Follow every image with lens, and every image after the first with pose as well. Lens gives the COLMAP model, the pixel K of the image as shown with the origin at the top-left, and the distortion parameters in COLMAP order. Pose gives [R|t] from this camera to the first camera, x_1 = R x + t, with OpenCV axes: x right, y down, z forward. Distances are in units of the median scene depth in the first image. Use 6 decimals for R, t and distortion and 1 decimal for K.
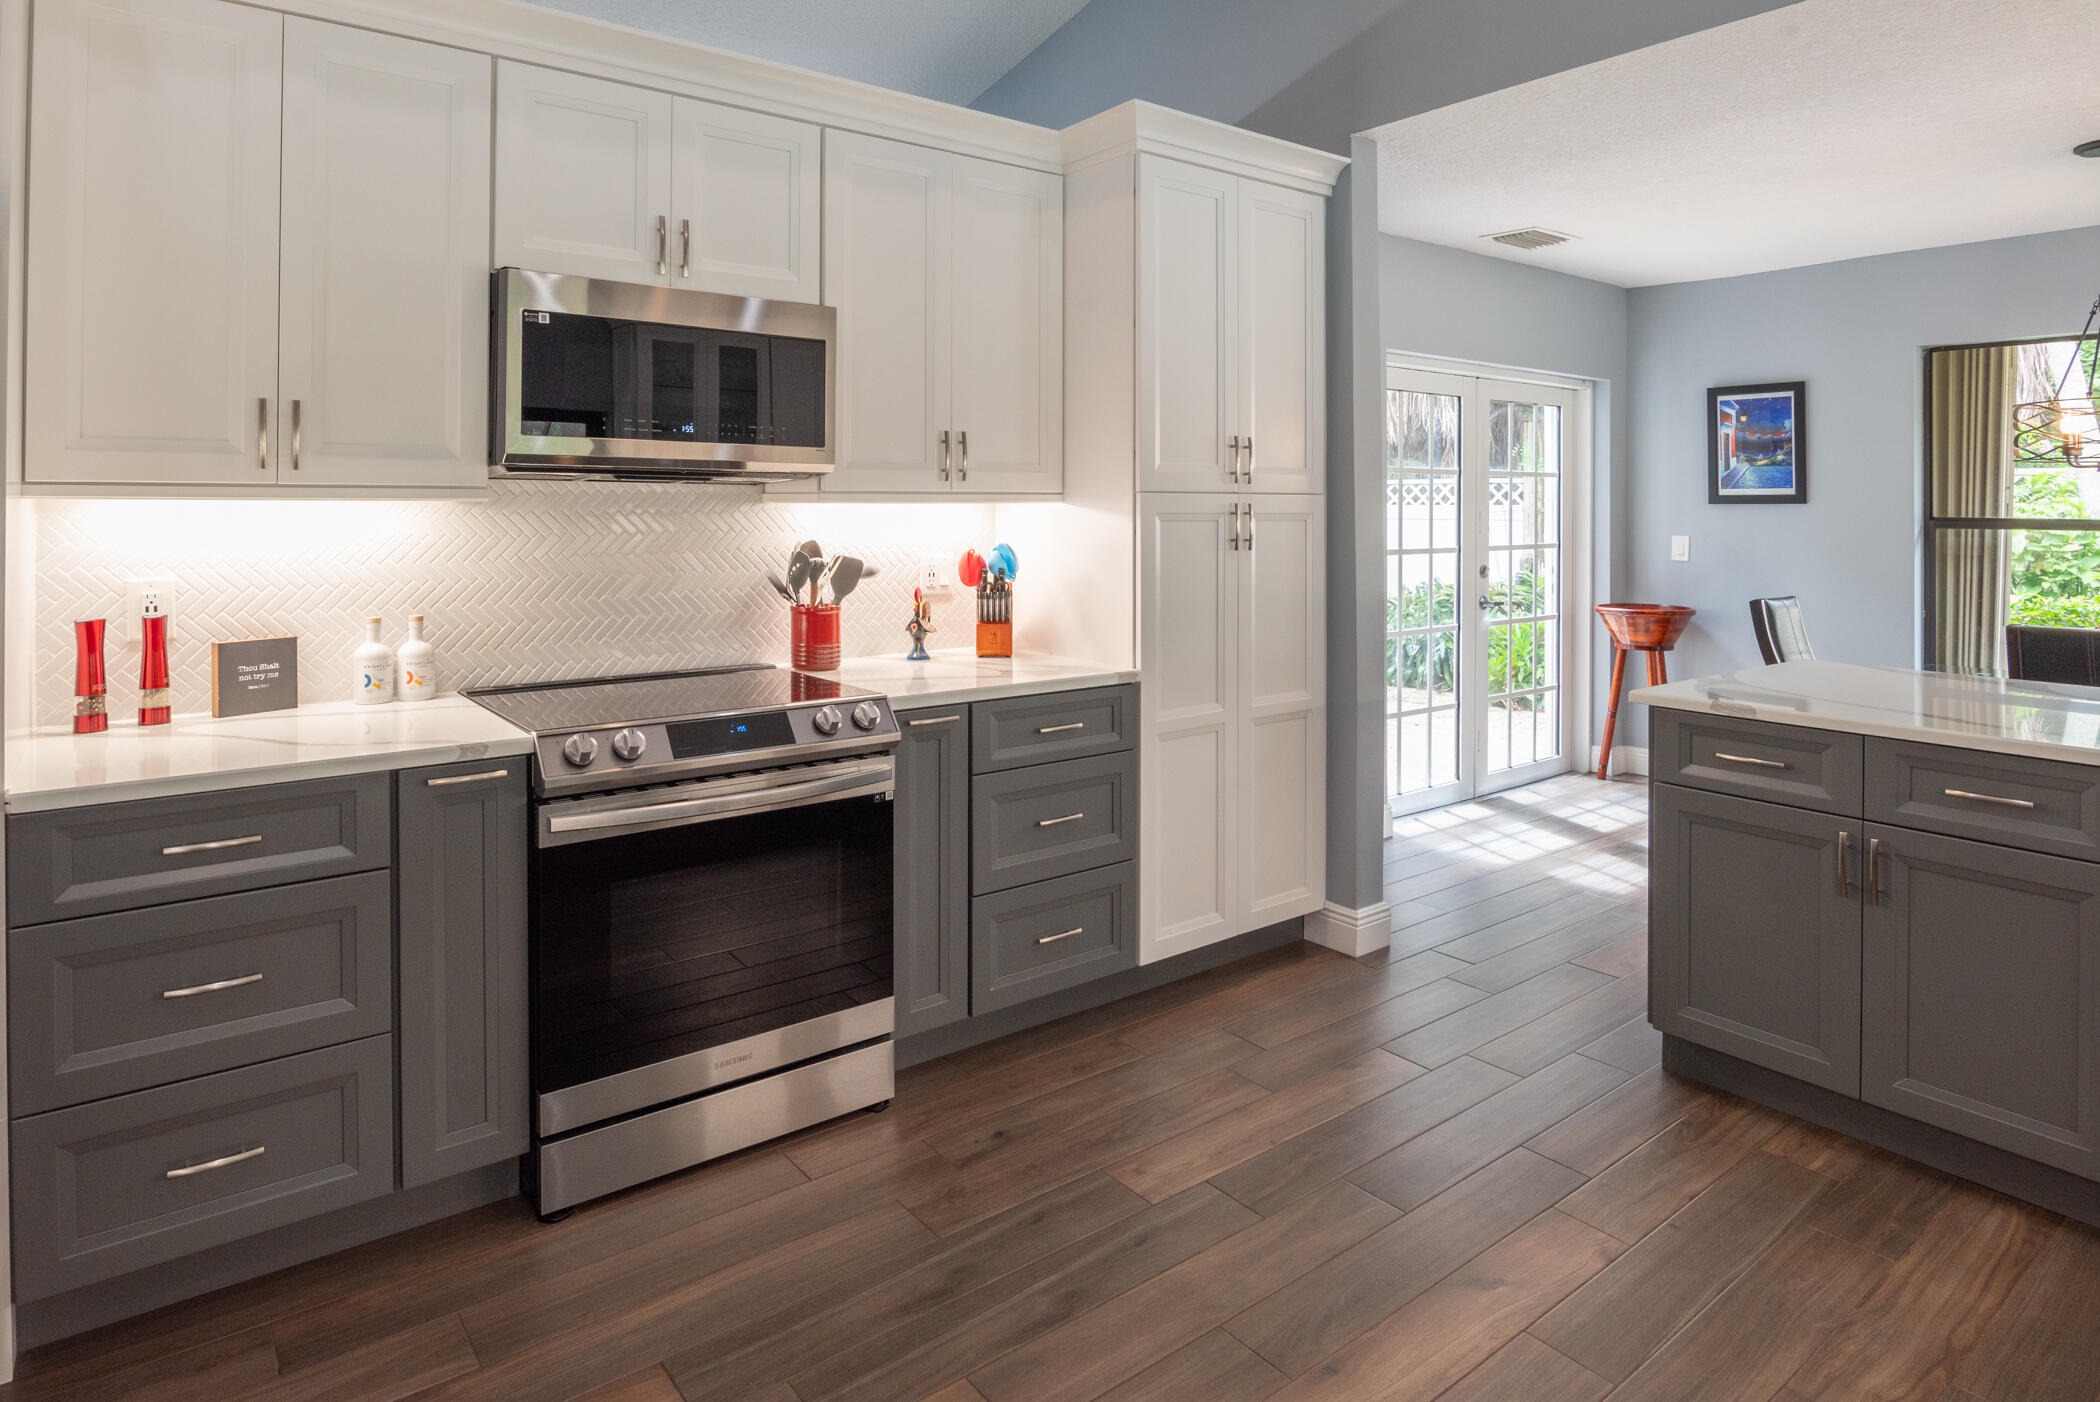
lens RADIAL K [[1180.2, 0, 1003.4], [0, 1180.2, 501.1], [0, 0, 1]] dist [-0.013890, -0.001012]
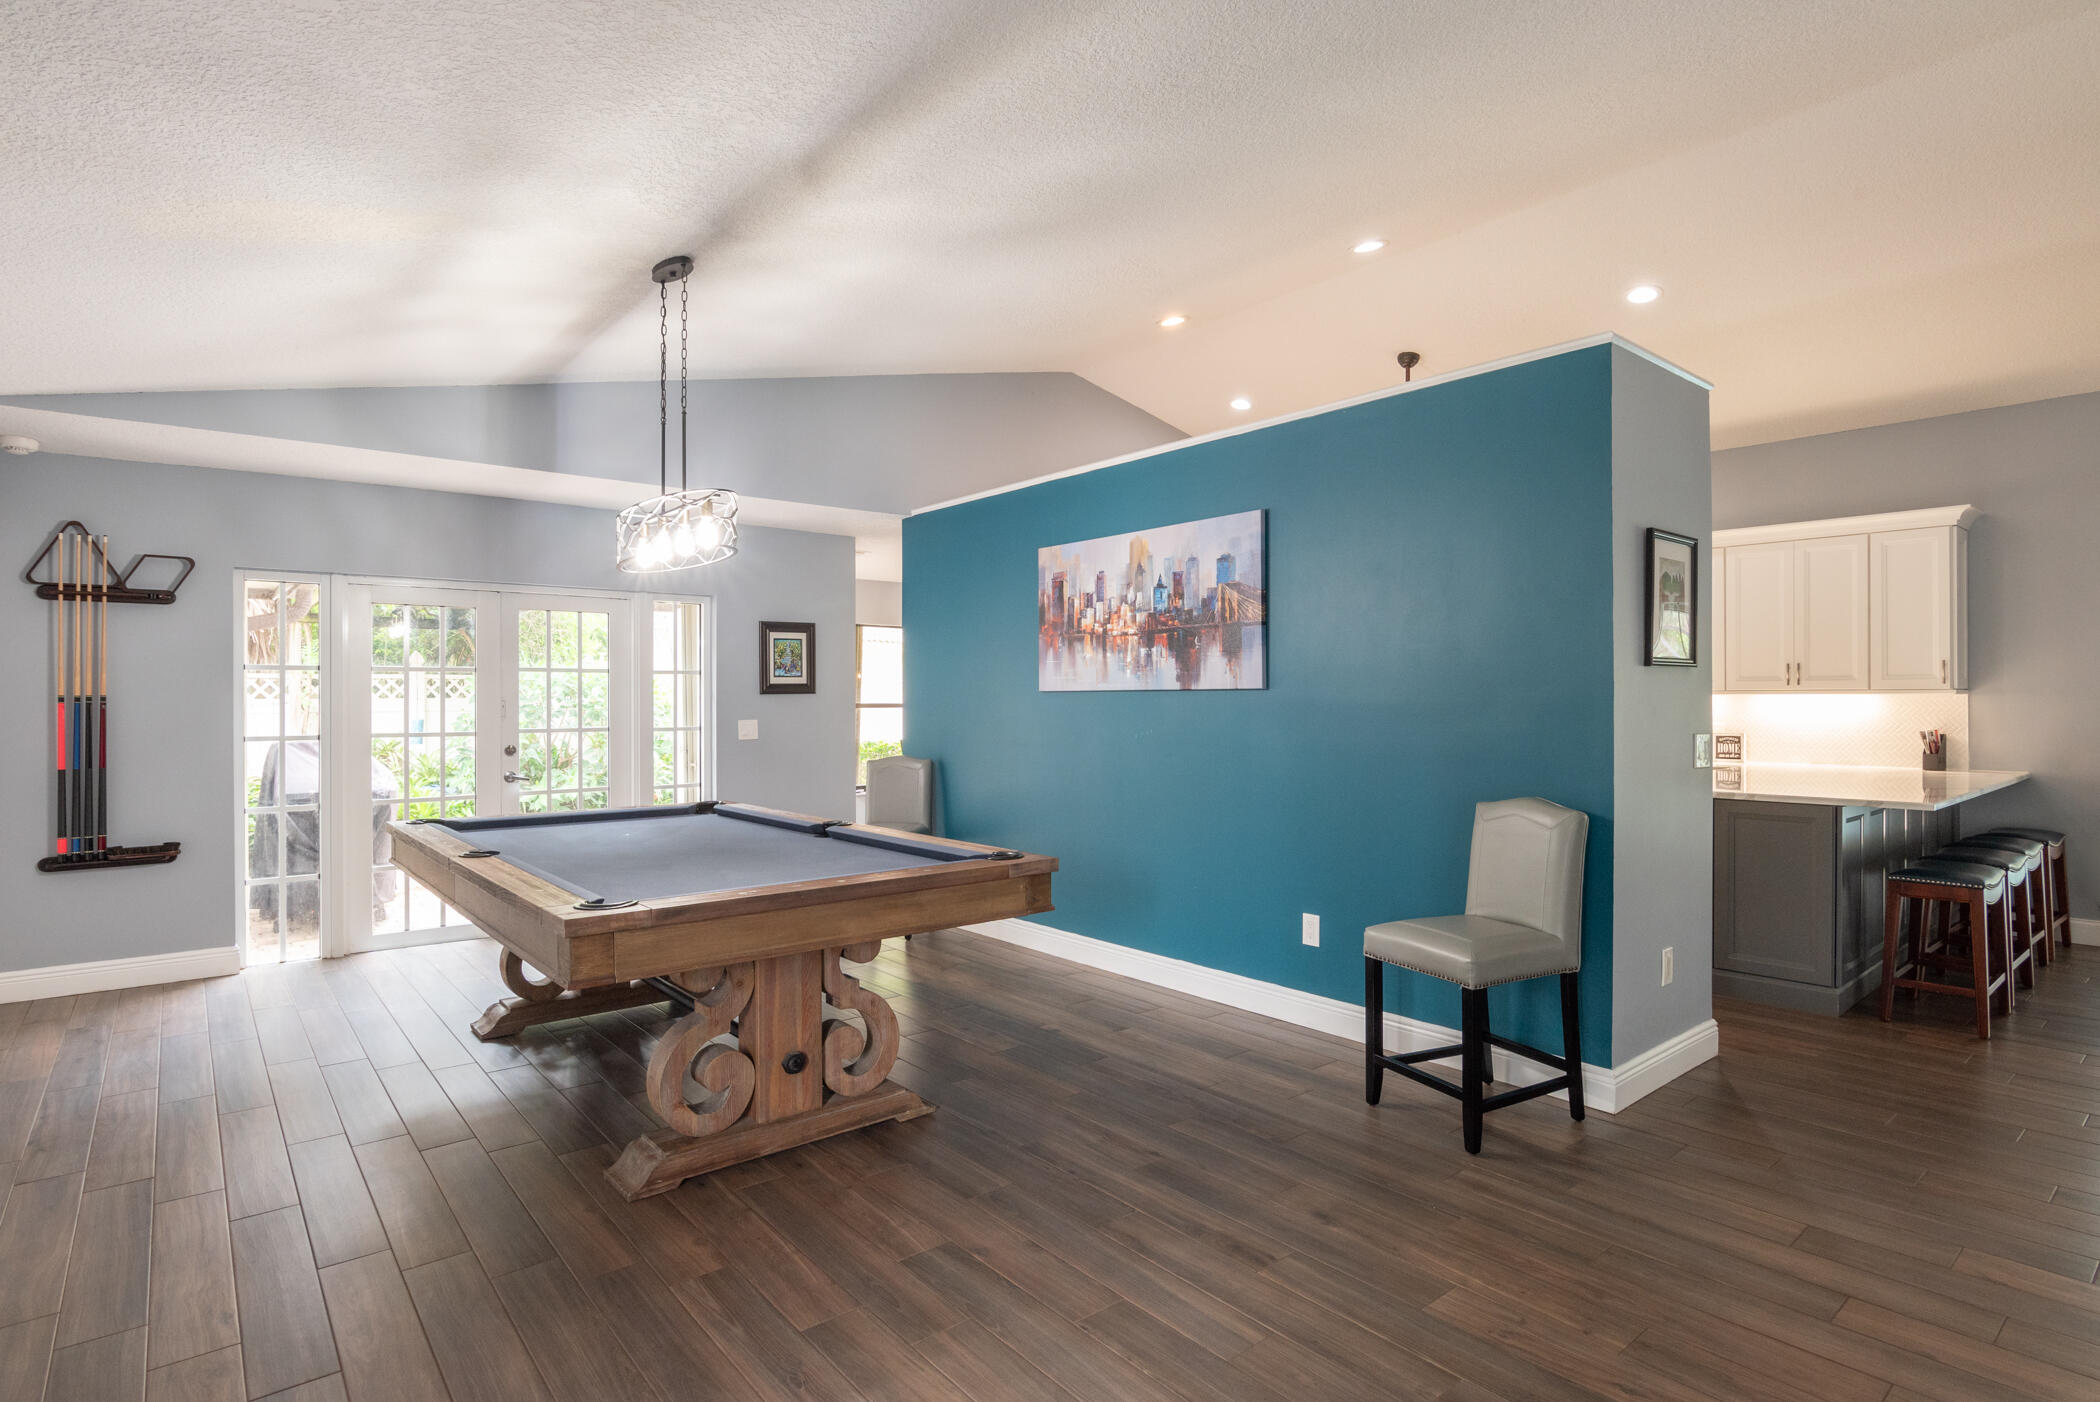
lens RADIAL K [[1074.6, 0, 1098.7], [0, 1074.6, 706.6], [0, 0, 1]] dist [-0.022178, 0.002401]
pose [[-0.089283, -0.006210, 0.995987, -2.124543], [-0.001886, 0.999980, 0.006066, 0.012207], [-0.996005, -0.001337, -0.089293, 1.265377]]
